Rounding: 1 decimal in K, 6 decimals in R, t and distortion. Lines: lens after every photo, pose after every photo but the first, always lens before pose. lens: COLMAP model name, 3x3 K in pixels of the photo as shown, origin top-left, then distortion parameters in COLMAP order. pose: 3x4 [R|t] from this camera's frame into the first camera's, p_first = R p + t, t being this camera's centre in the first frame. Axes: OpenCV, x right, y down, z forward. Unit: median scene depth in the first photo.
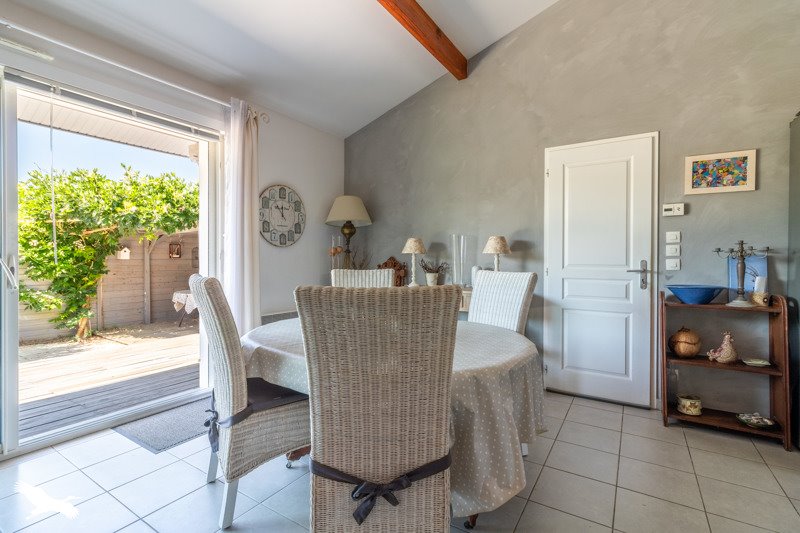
lens RADIAL K [[369.9, 0, 400.4], [0, 369.9, 262.2], [0, 0, 1]] dist [0.003900, 0.000785]
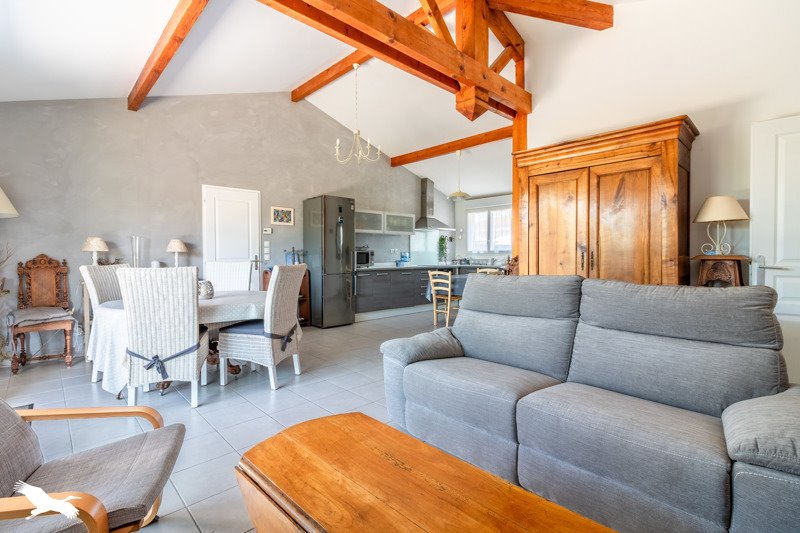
lens RADIAL K [[369.9, 0, 399.6], [0, 369.9, 263.5], [0, 0, 1]] dist [0.003900, 0.000785]
pose [[0.247474, -0.026740, 0.968526, -1.163482], [0.015729, 0.999598, 0.023579, 0.003202], [-0.968767, 0.009399, 0.247795, -0.239531]]
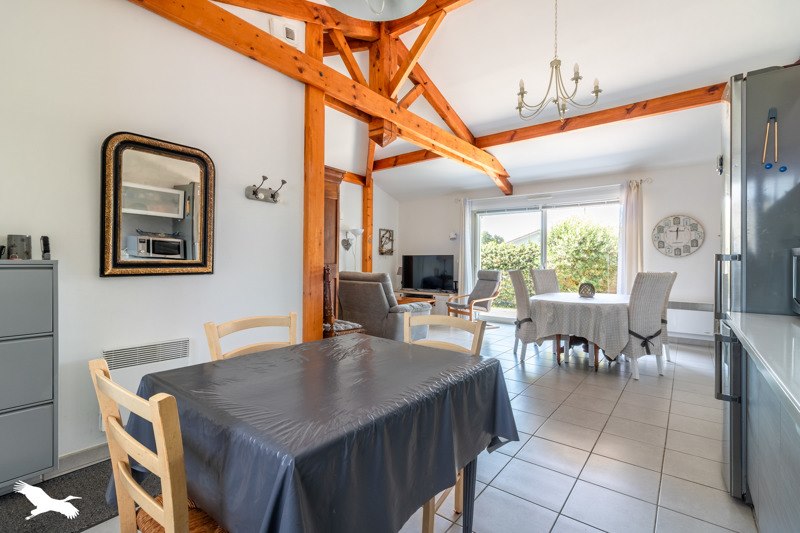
lens RADIAL K [[369.9, 0, 400.9], [0, 369.9, 263.2], [0, 0, 1]] dist [0.003900, 0.000785]
pose [[-0.107053, -0.000812, -0.994253, 0.828922], [-0.016694, 0.999860, 0.000981, 0.000127], [0.994113, 0.016703, -0.107052, 0.040978]]
